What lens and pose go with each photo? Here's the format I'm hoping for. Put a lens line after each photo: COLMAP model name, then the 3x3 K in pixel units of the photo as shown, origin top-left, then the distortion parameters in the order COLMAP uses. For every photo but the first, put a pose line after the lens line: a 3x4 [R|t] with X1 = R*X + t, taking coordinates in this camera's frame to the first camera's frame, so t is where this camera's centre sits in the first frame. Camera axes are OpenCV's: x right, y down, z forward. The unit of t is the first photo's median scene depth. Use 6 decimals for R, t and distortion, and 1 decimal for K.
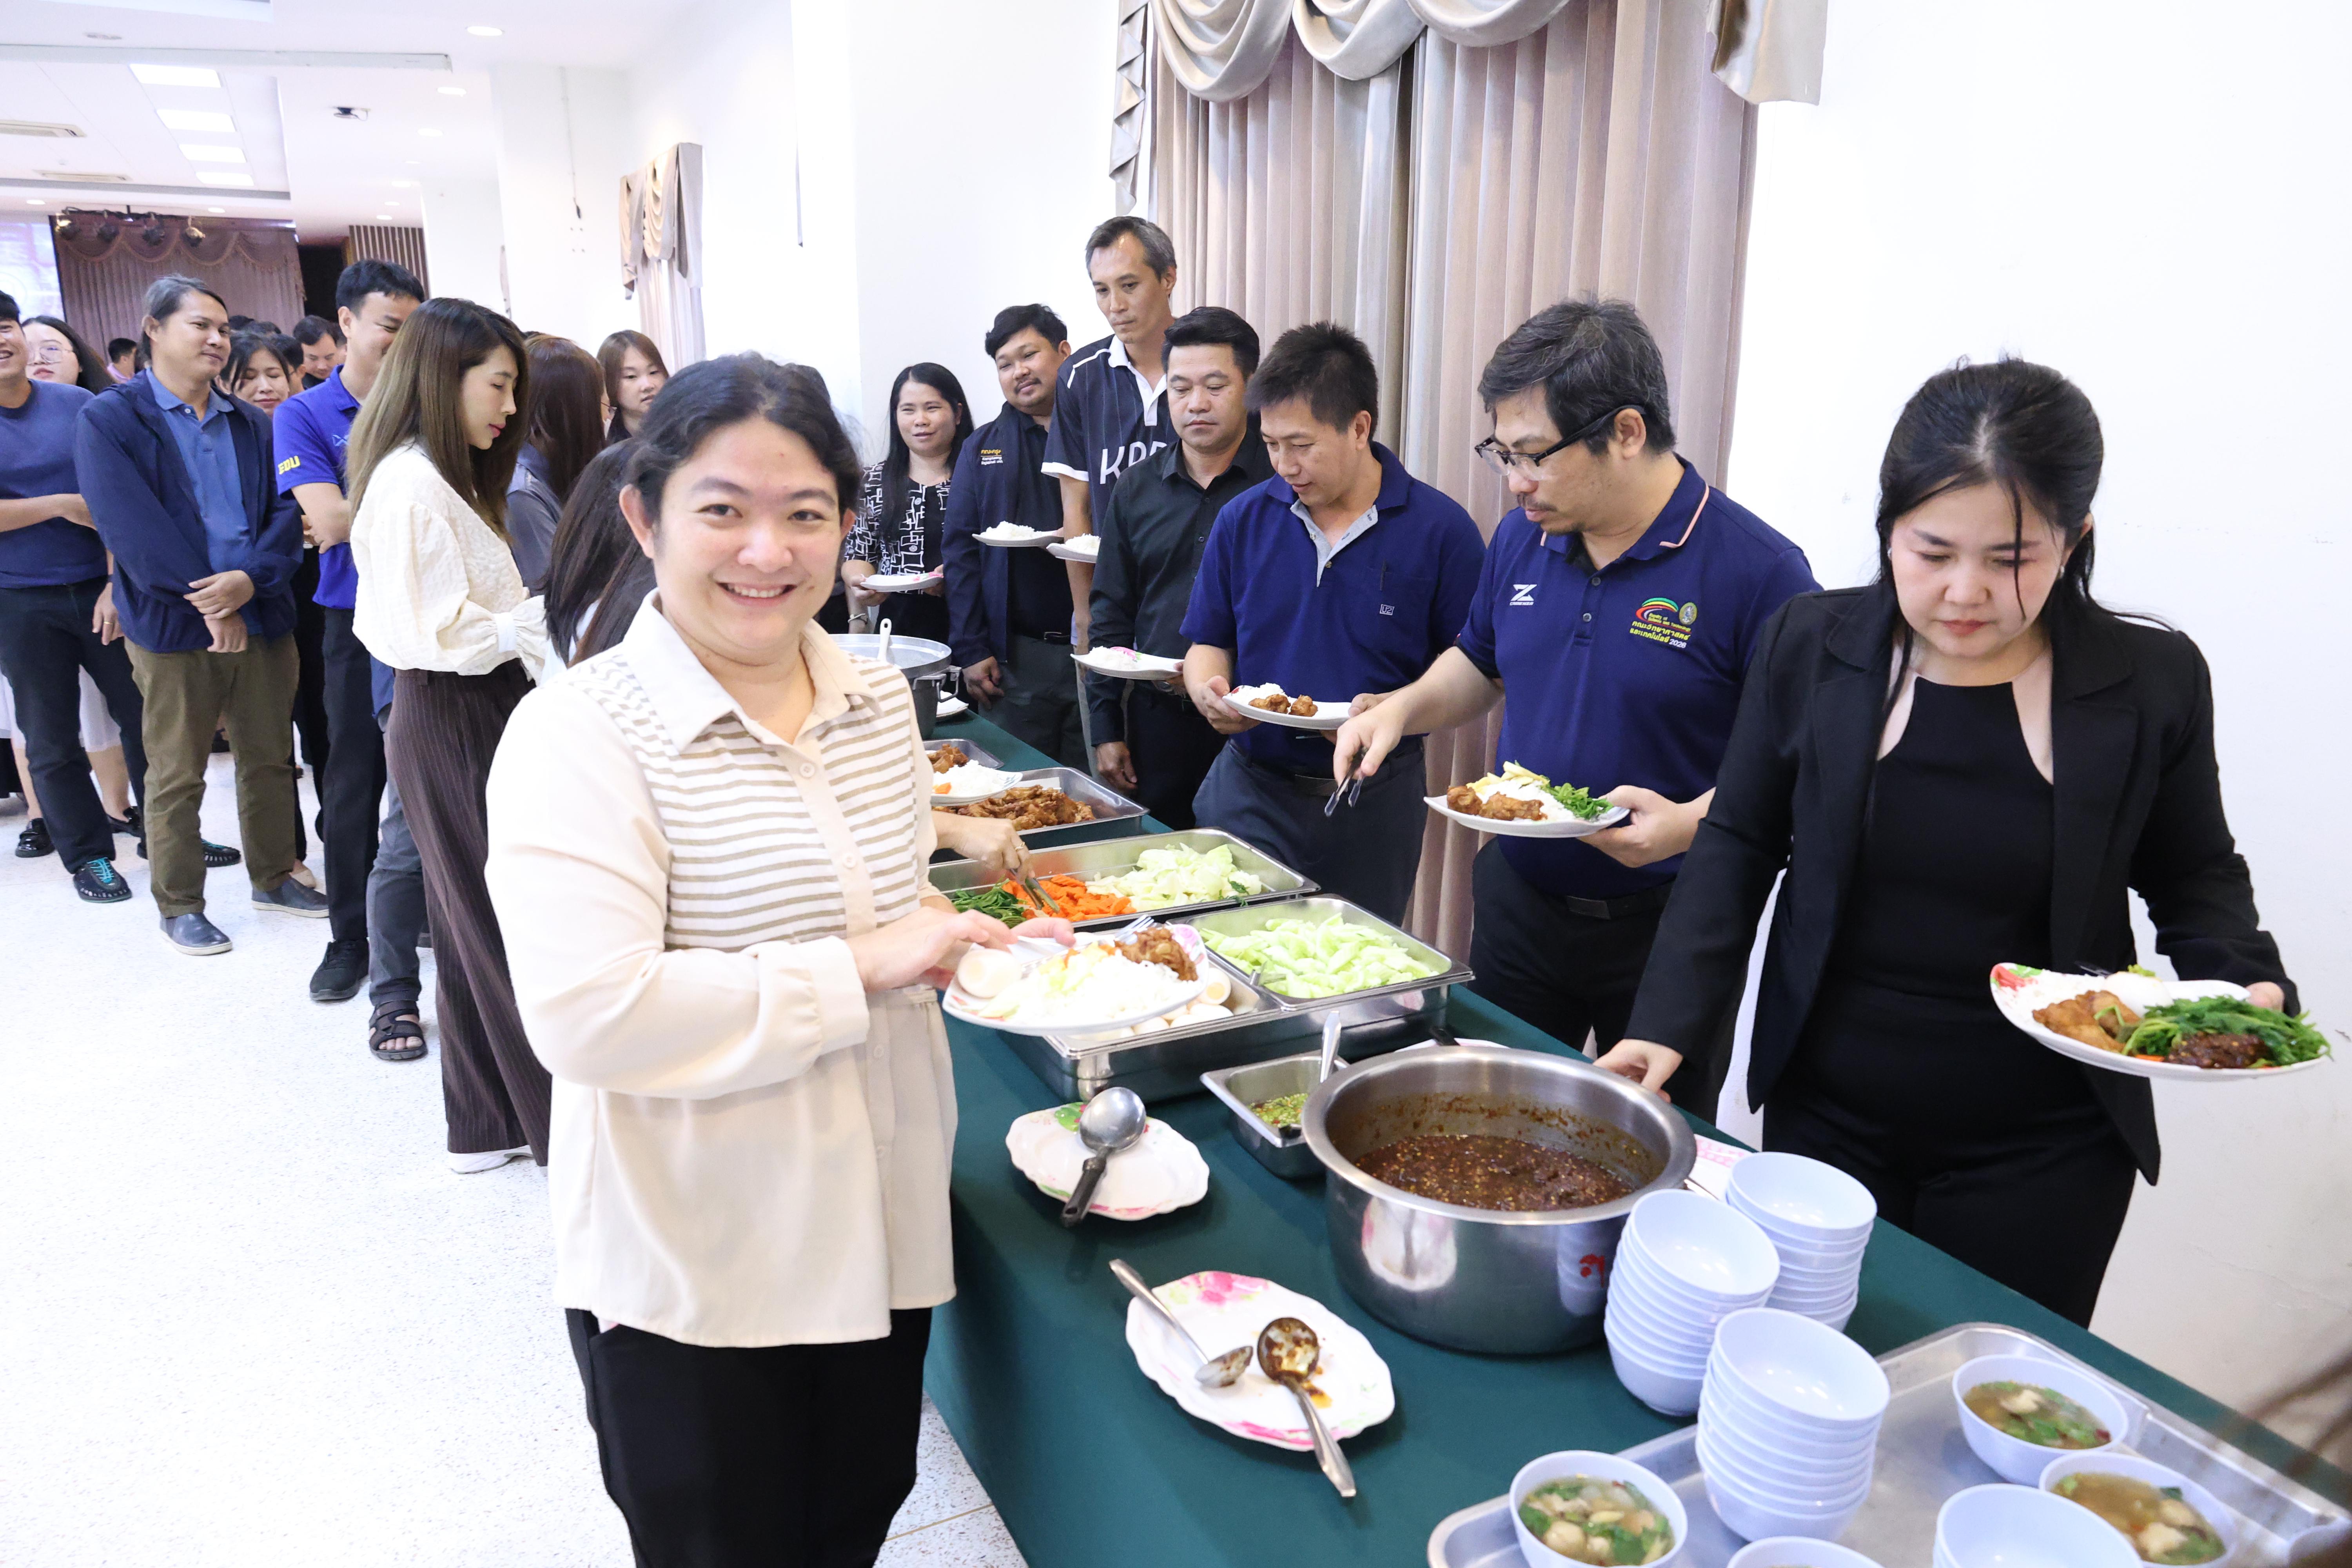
lens RADIAL K [[1609.4, 0, 1182.6], [0, 1609.4, 768.1], [0, 0, 1]] dist [0.001087, -0.000415]
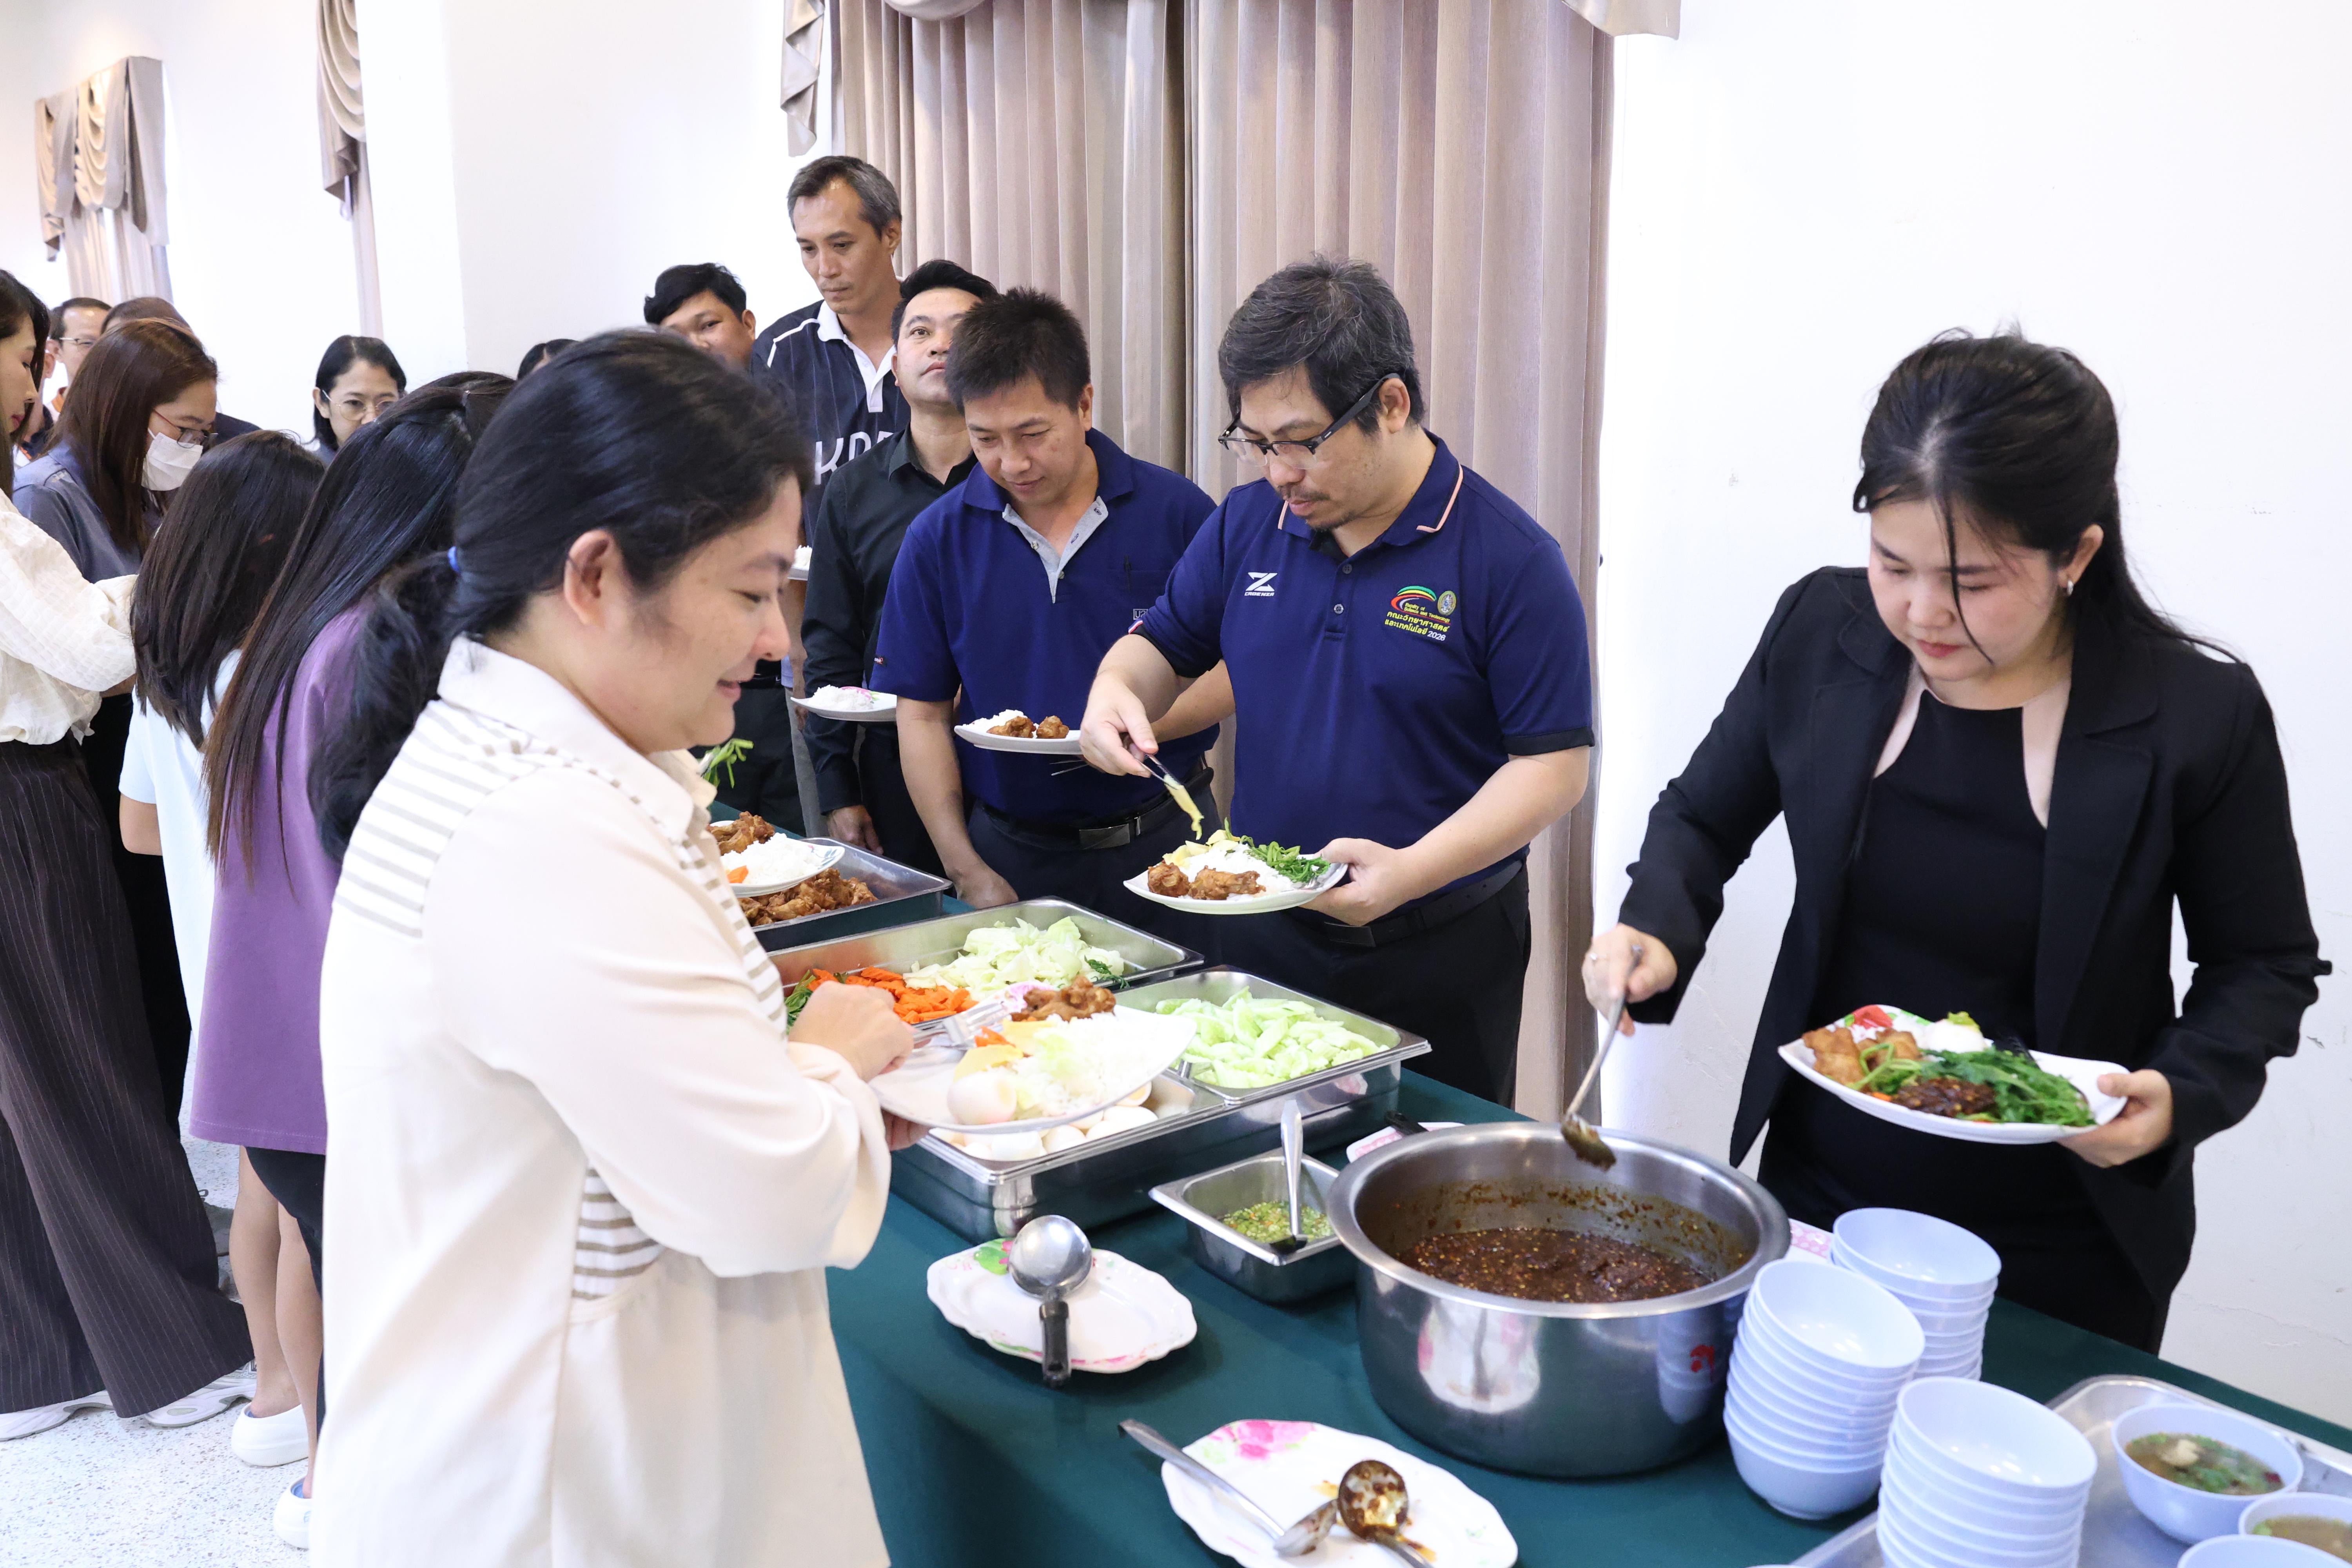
lens RADIAL K [[1985.7, 0, 1195.8], [0, 1985.7, 754.2], [0, 0, 1]] dist [-0.002426, 0.004401]
pose [[0.979290, -0.049334, 0.196359, -0.136773], [0.057189, 0.997766, -0.034537, 0.005026], [-0.194216, 0.045051, 0.979924, -0.002649]]
